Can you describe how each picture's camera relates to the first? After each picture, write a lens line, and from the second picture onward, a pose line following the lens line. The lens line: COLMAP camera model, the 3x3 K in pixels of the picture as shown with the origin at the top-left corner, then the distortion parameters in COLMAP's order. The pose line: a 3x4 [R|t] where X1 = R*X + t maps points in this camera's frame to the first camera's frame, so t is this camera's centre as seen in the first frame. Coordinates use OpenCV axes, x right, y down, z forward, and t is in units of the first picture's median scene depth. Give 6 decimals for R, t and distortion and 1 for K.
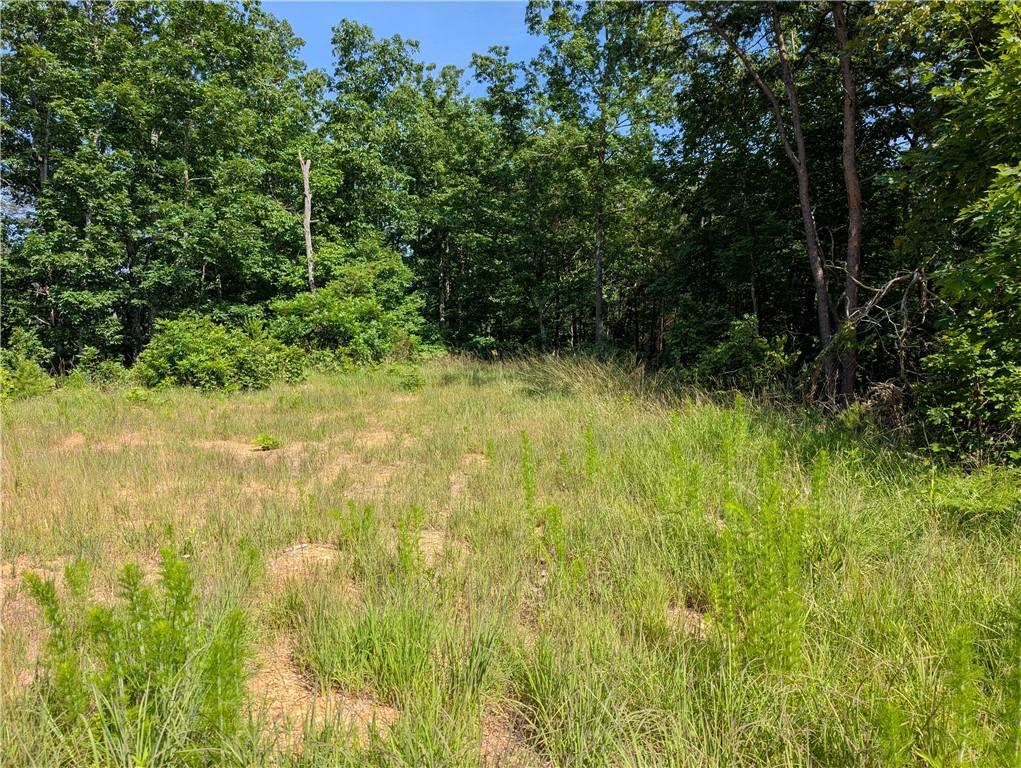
lens RADIAL K [[726.8, 0, 502.8], [0, 726.8, 391.8], [0, 0, 1]] dist [0.012310, -0.017198]
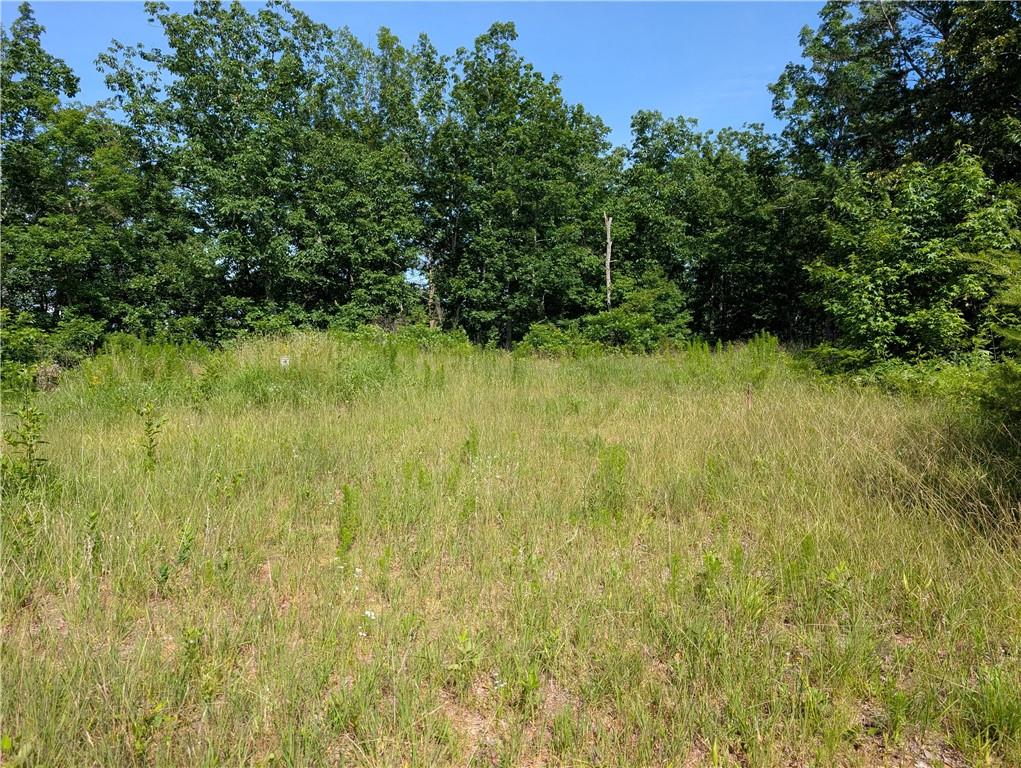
lens RADIAL K [[726.8, 0, 504.4], [0, 726.8, 381.9], [0, 0, 1]] dist [0.012310, -0.017198]
pose [[0.922578, 0.026944, -0.384869, 0.092209], [-0.043960, 0.998403, -0.035482, 0.055846], [0.383299, 0.049654, 0.922289, -0.354679]]
